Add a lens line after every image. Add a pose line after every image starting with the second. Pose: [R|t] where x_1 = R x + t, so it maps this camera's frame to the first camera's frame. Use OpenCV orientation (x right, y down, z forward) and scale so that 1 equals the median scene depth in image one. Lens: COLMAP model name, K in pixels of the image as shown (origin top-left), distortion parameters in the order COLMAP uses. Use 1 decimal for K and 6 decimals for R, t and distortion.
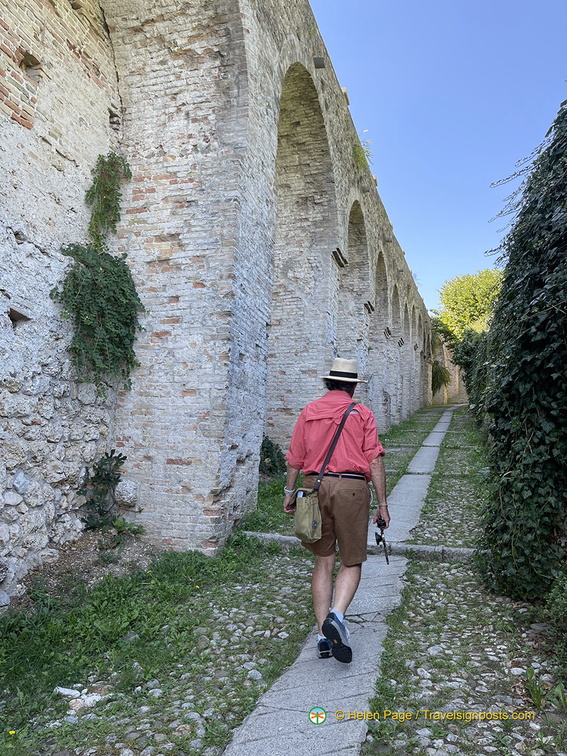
lens RADIAL K [[575.3, 0, 284.3], [0, 575.3, 379.8], [0, 0, 1]] dist [0.039832, -0.029092]
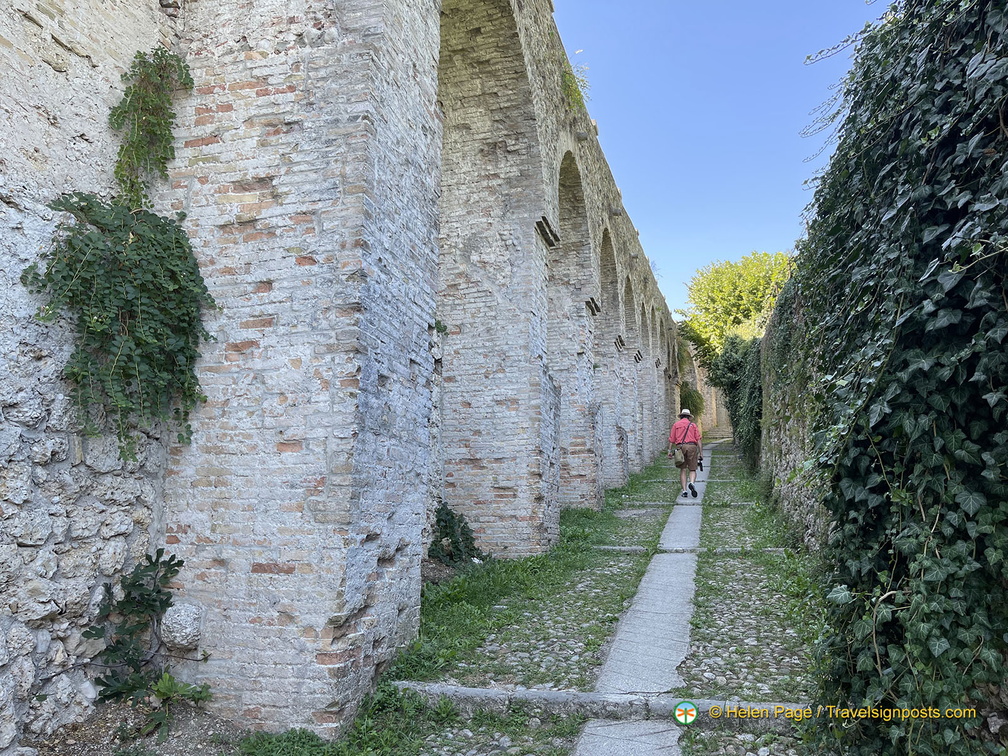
lens RADIAL K [[767.1, 0, 505.0], [0, 767.1, 376.7], [0, 0, 1]] dist [0.039832, -0.029092]
pose [[0.999113, -0.028434, 0.031075, 0.026571], [0.029854, 0.998485, -0.046223, -0.004169], [-0.029714, 0.047110, 0.998448, 0.214077]]
